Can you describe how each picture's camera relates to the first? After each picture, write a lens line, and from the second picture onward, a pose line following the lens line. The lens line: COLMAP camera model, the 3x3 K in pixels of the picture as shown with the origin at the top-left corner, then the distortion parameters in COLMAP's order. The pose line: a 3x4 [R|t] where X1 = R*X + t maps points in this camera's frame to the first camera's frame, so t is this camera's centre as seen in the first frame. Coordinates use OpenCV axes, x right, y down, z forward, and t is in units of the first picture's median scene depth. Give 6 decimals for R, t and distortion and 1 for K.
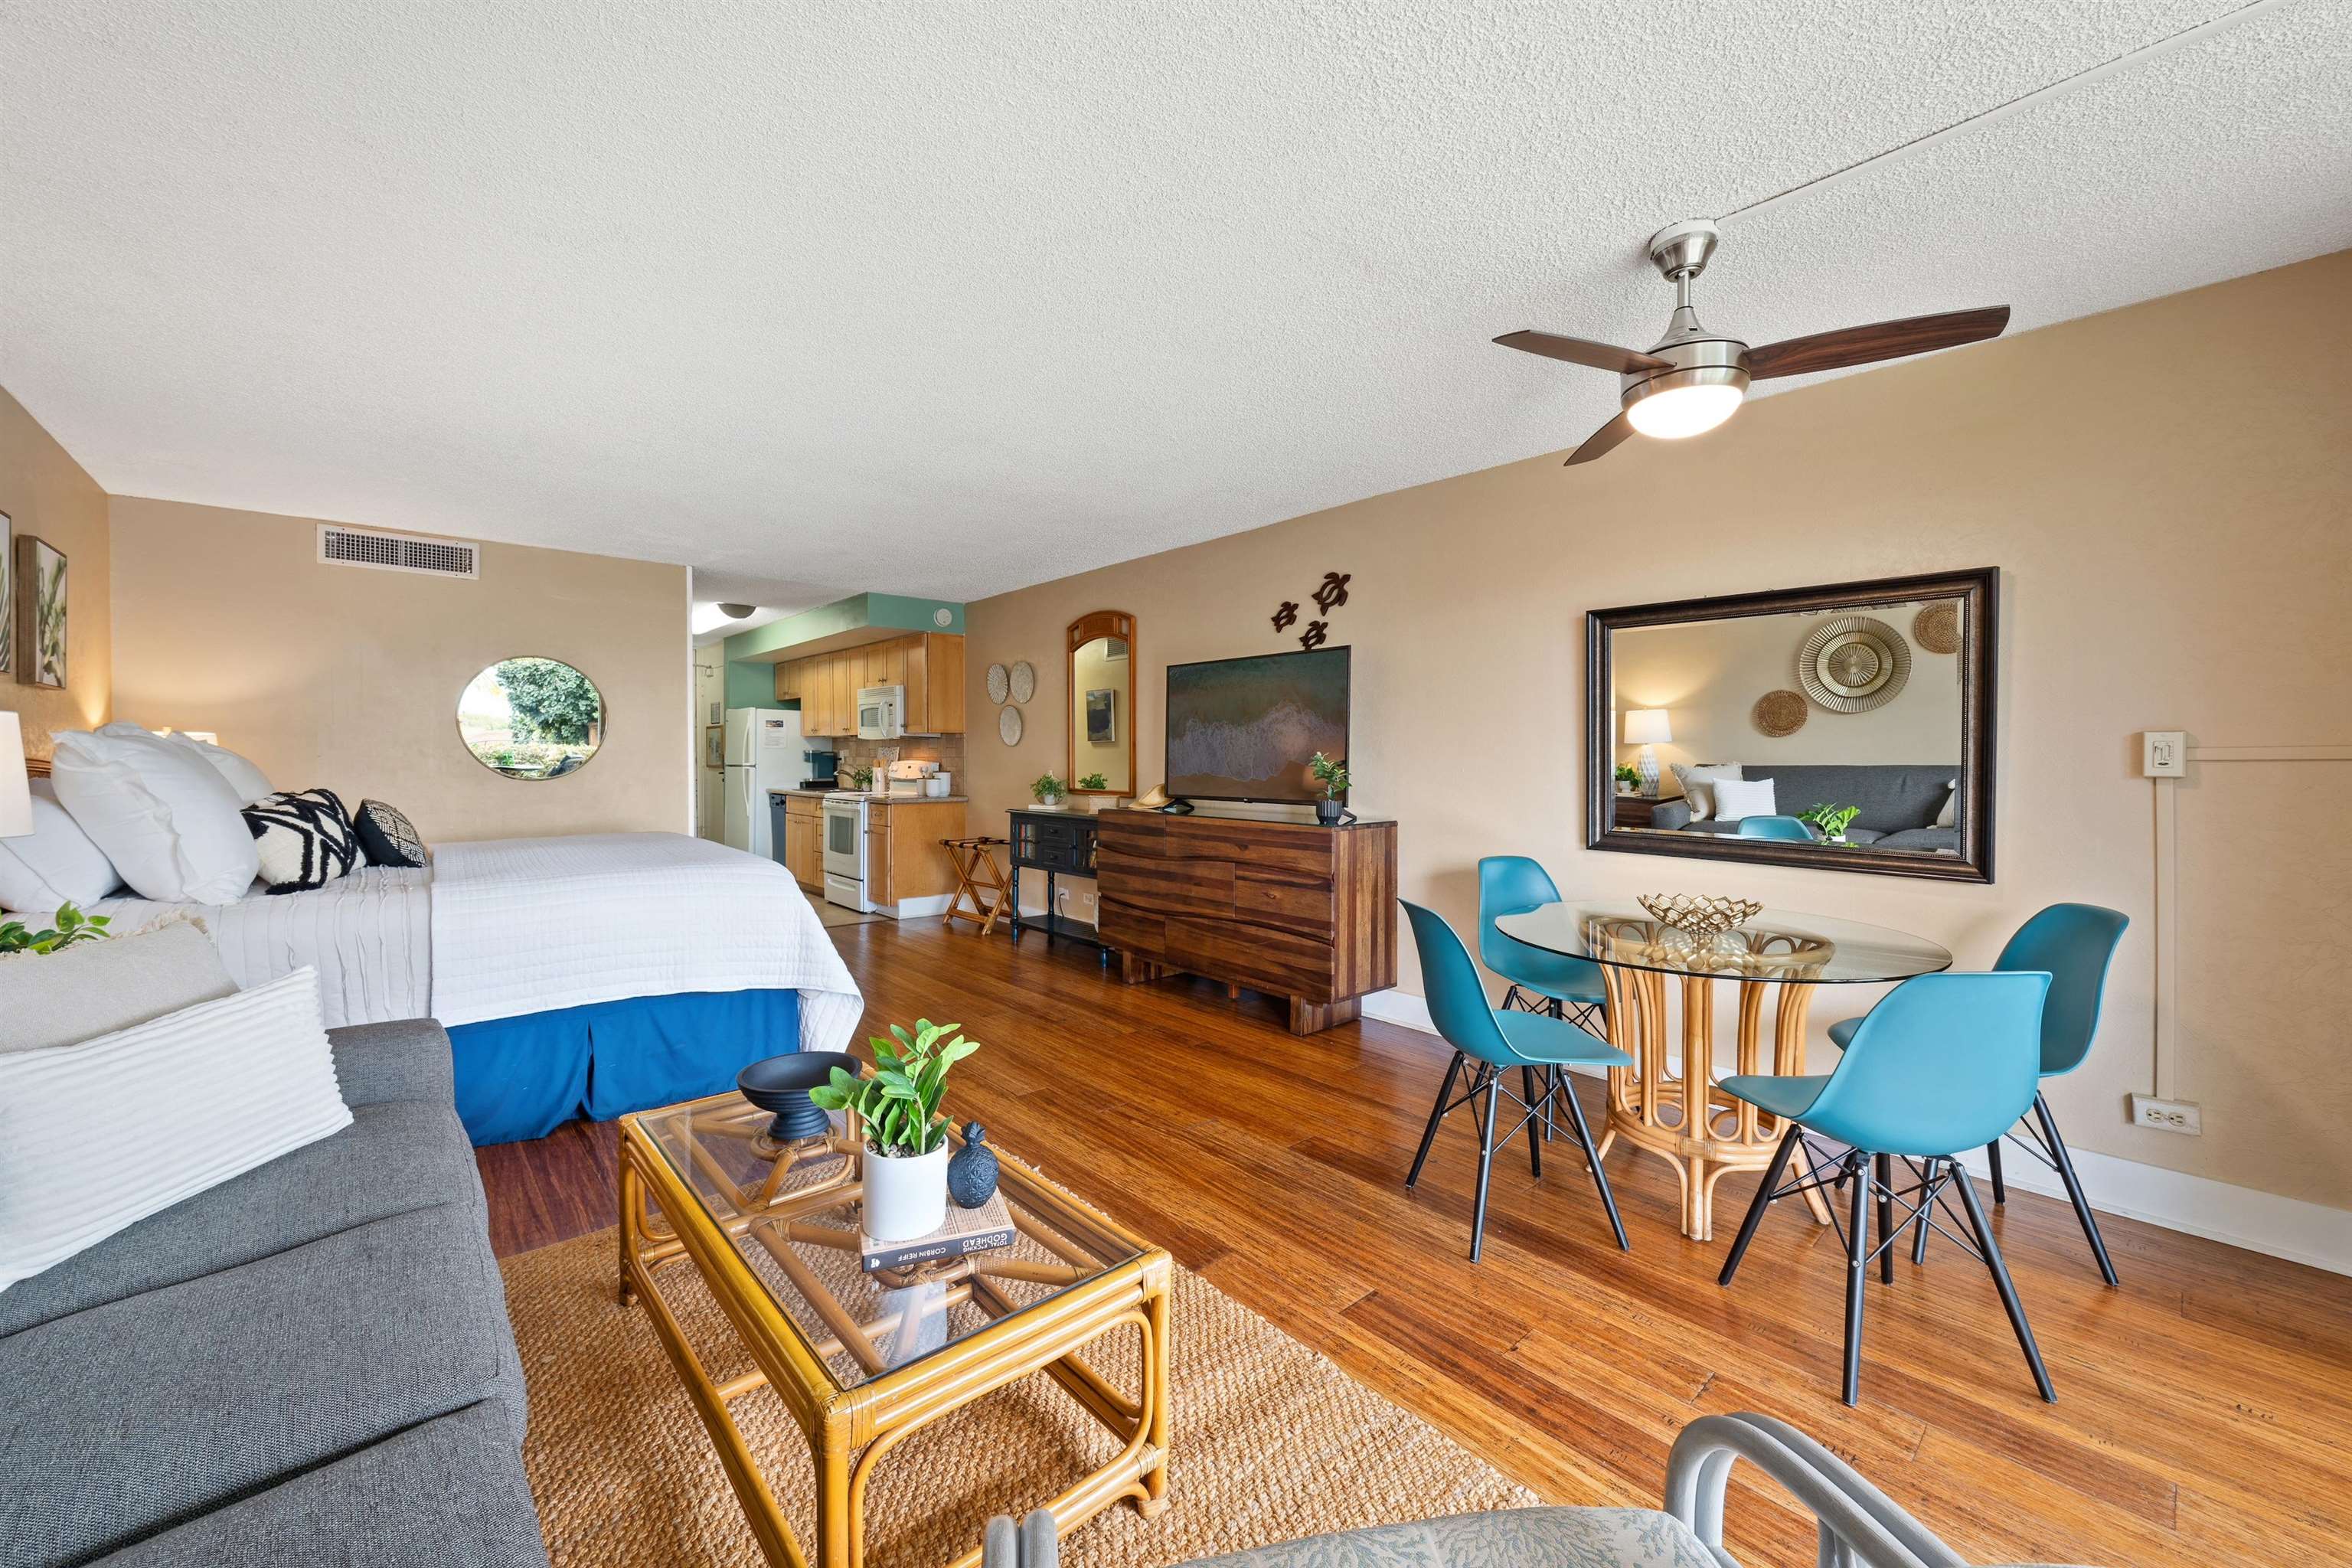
lens RADIAL K [[915.9, 0, 1179.2], [0, 915.9, 762.9], [0, 0, 1]] dist [-0.003110, -0.000232]
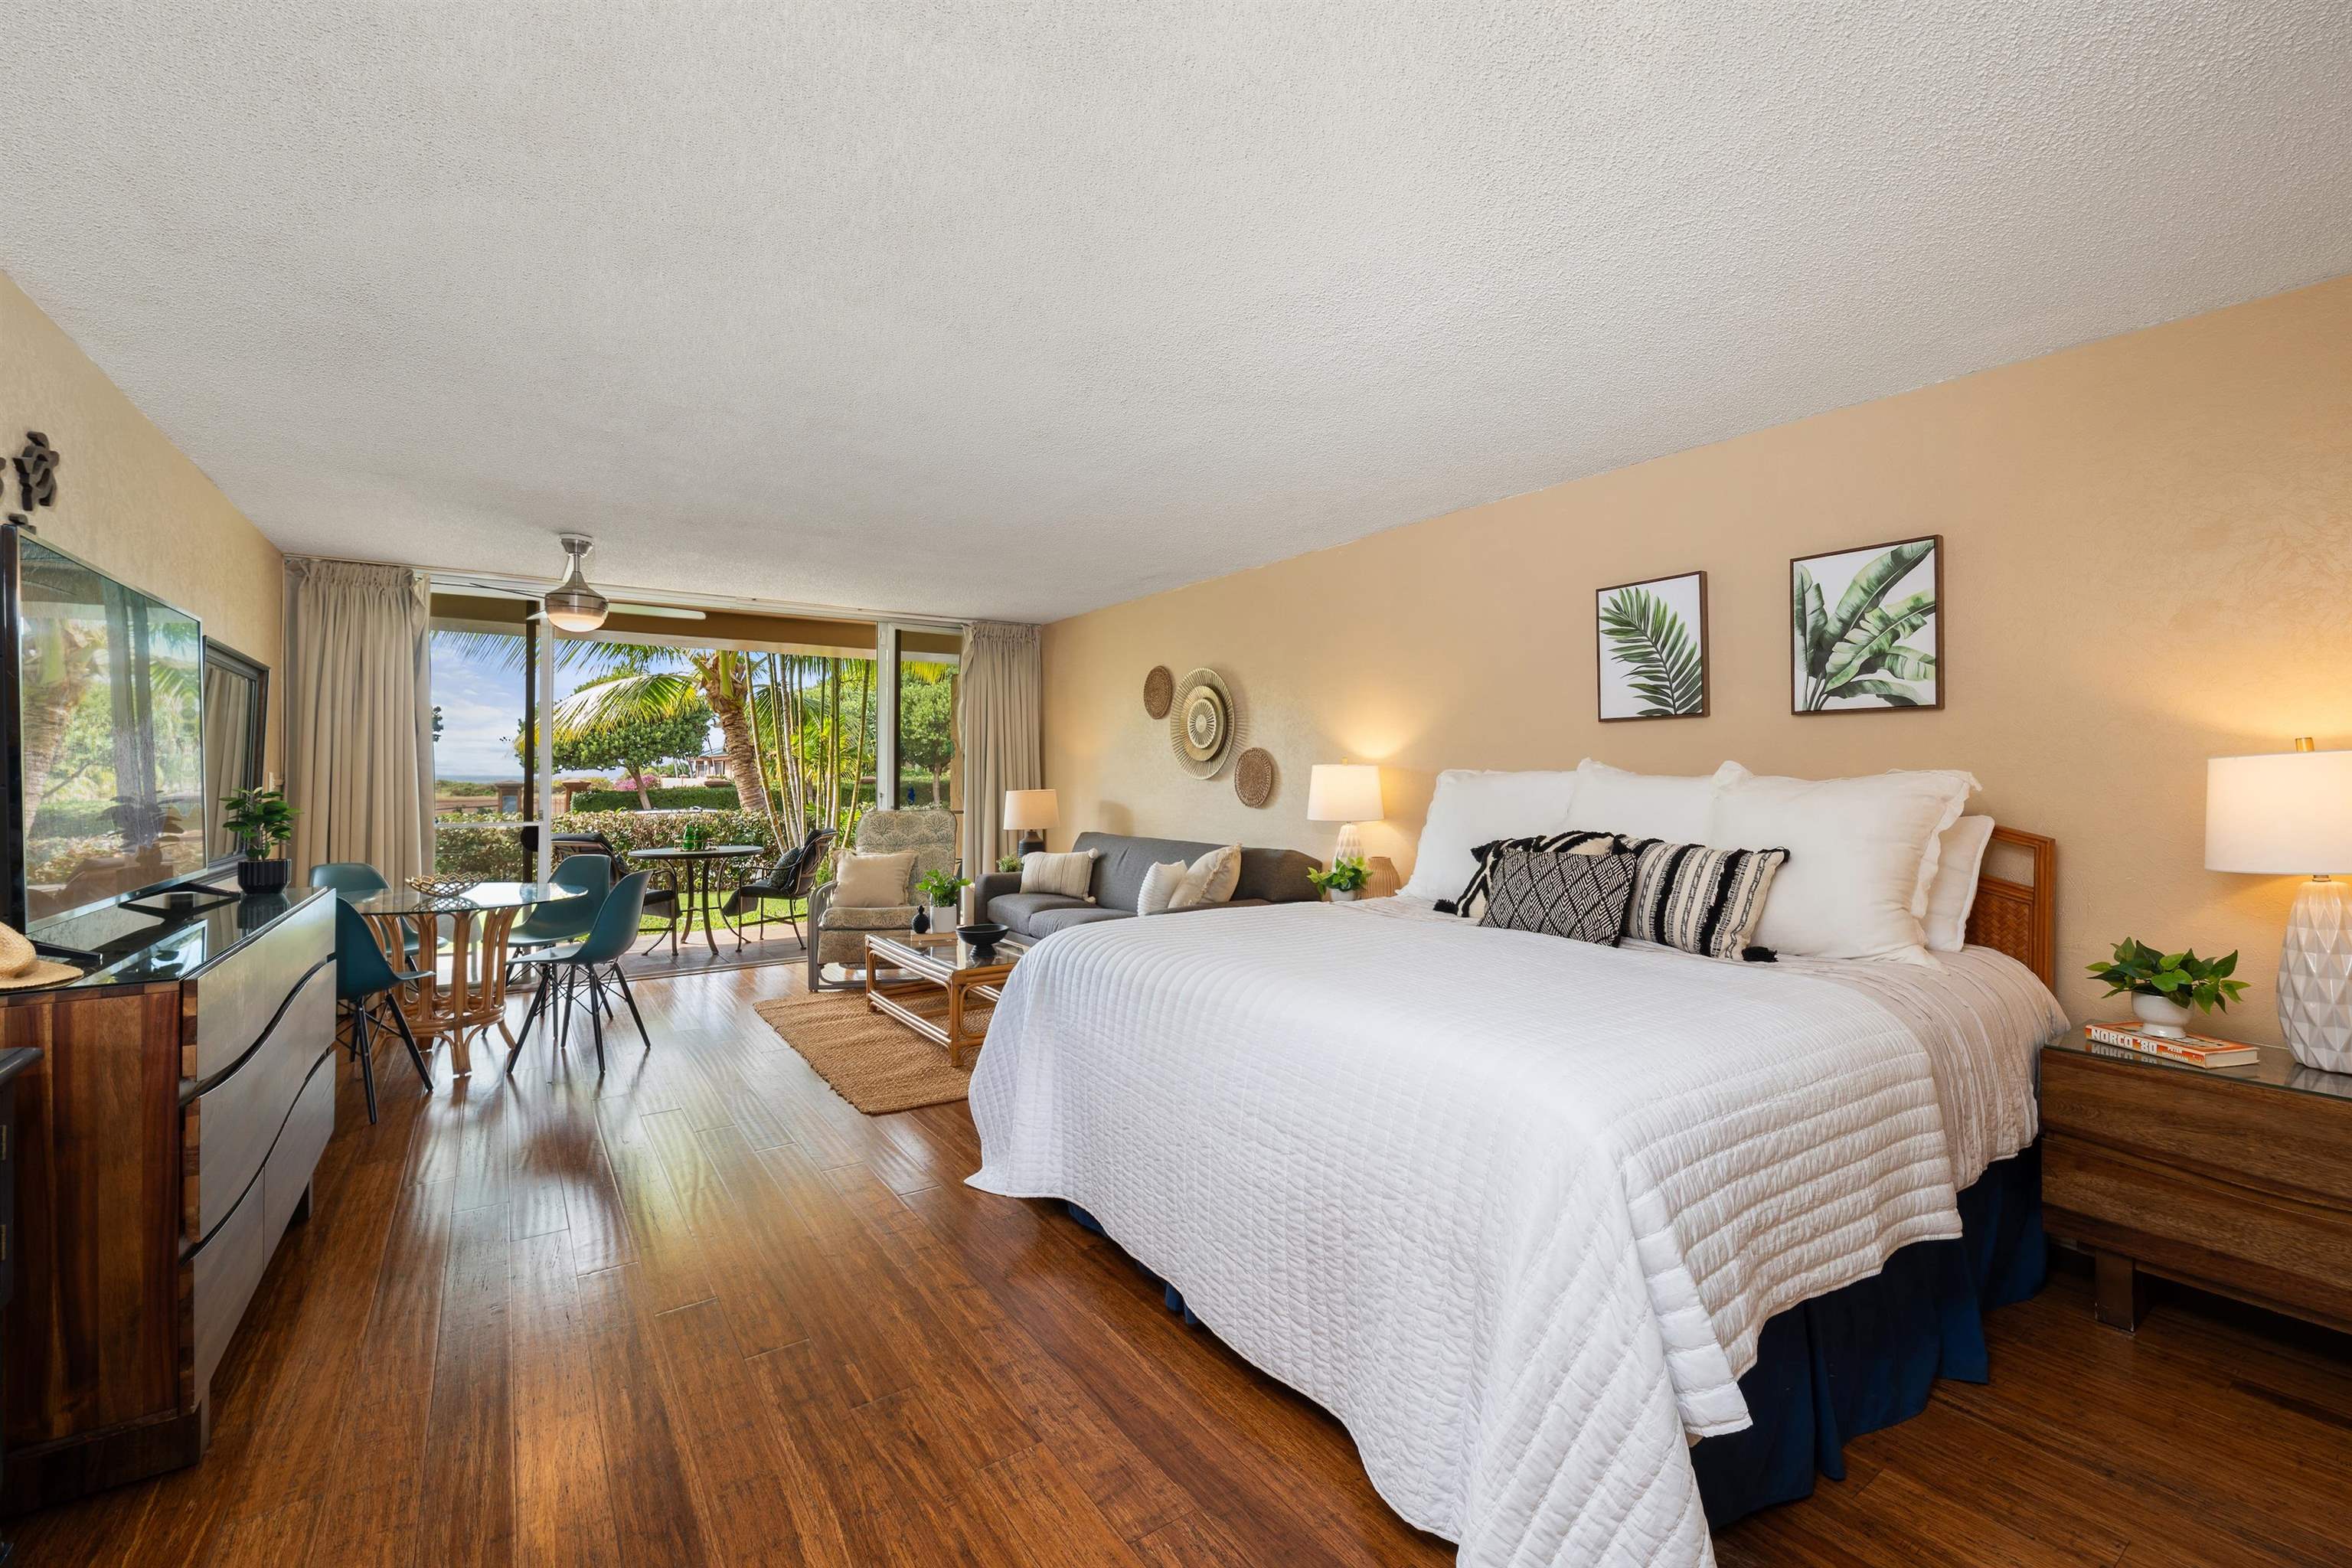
lens RADIAL K [[988.1, 0, 1184.4], [0, 988.1, 765.9], [0, 0, 1]] dist [-0.000821, -0.000477]
pose [[-0.993616, 0.000699, 0.112817, -0.507013], [0.001014, 0.999996, 0.002733, -0.024820], [-0.112814, 0.002830, -0.993612, 1.427203]]
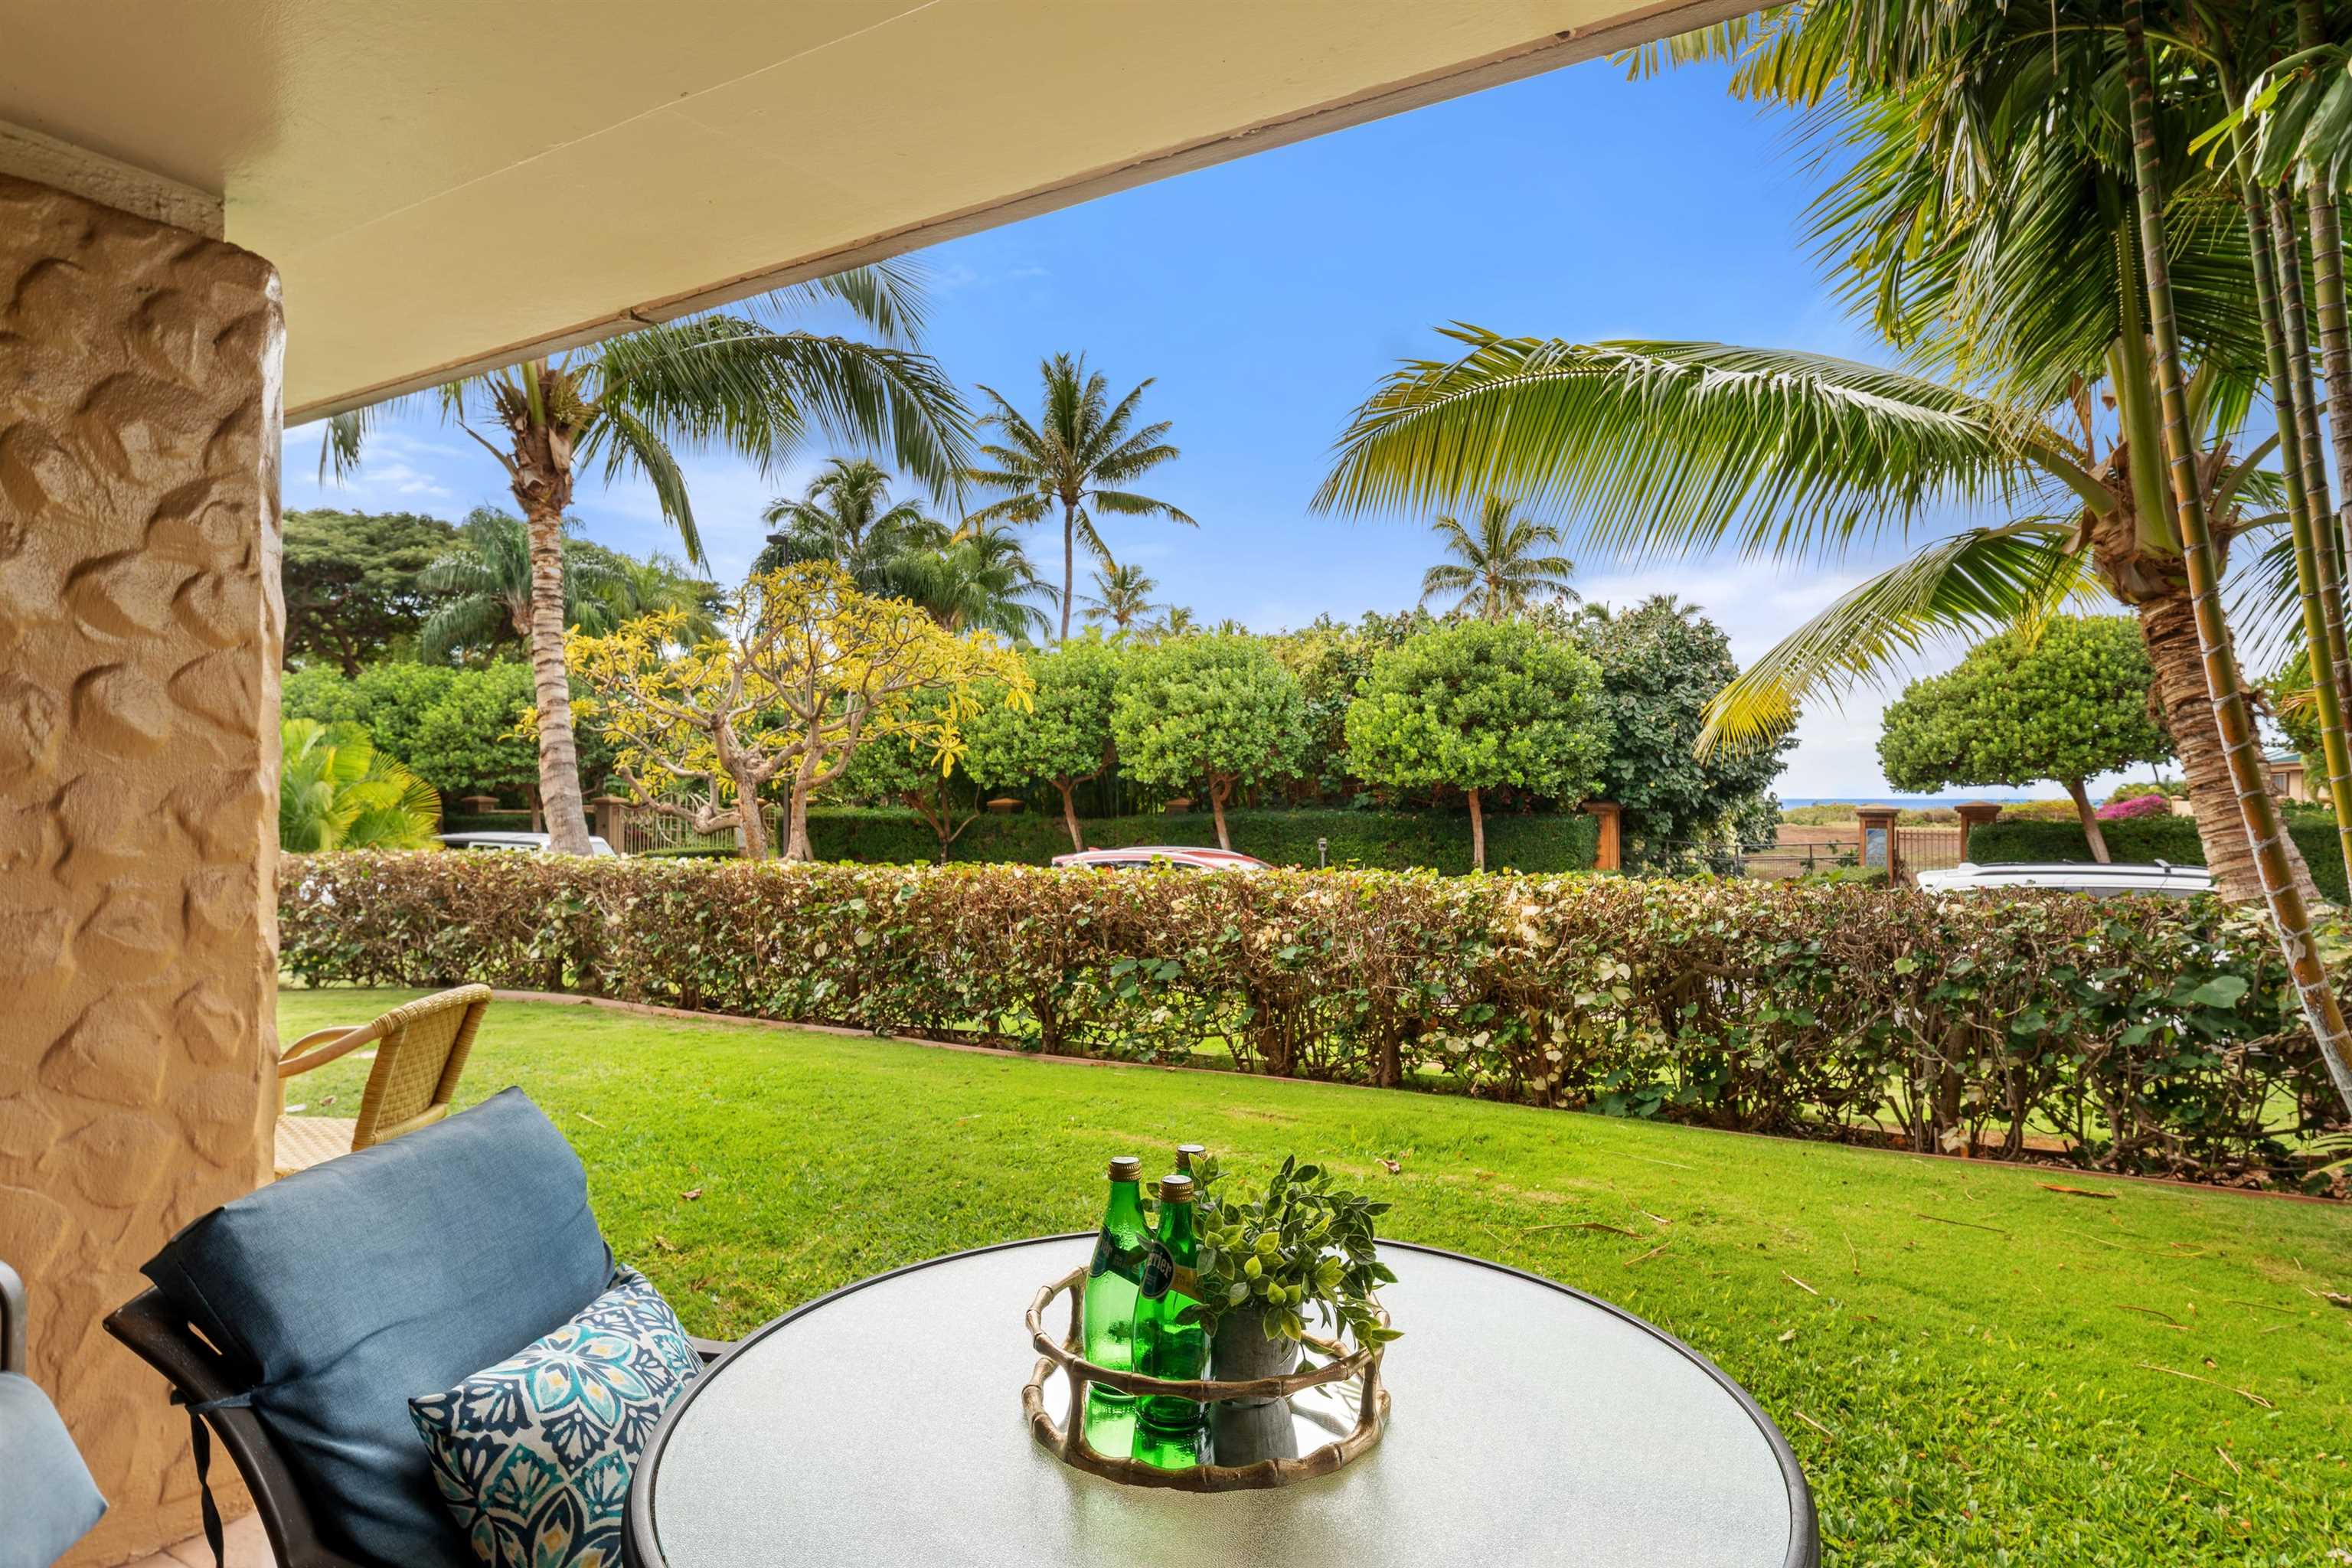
lens RADIAL K [[1307.0, 0, 1176.8], [0, 1307.0, 782.7], [0, 0, 1]] dist [-0.006532, 0.002706]
pose [[-0.303880, 0.007987, 0.952677, 0.238246], [0.008242, 0.999949, -0.005754, 0.004860], [-0.952675, 0.006104, -0.303931, -0.009209]]
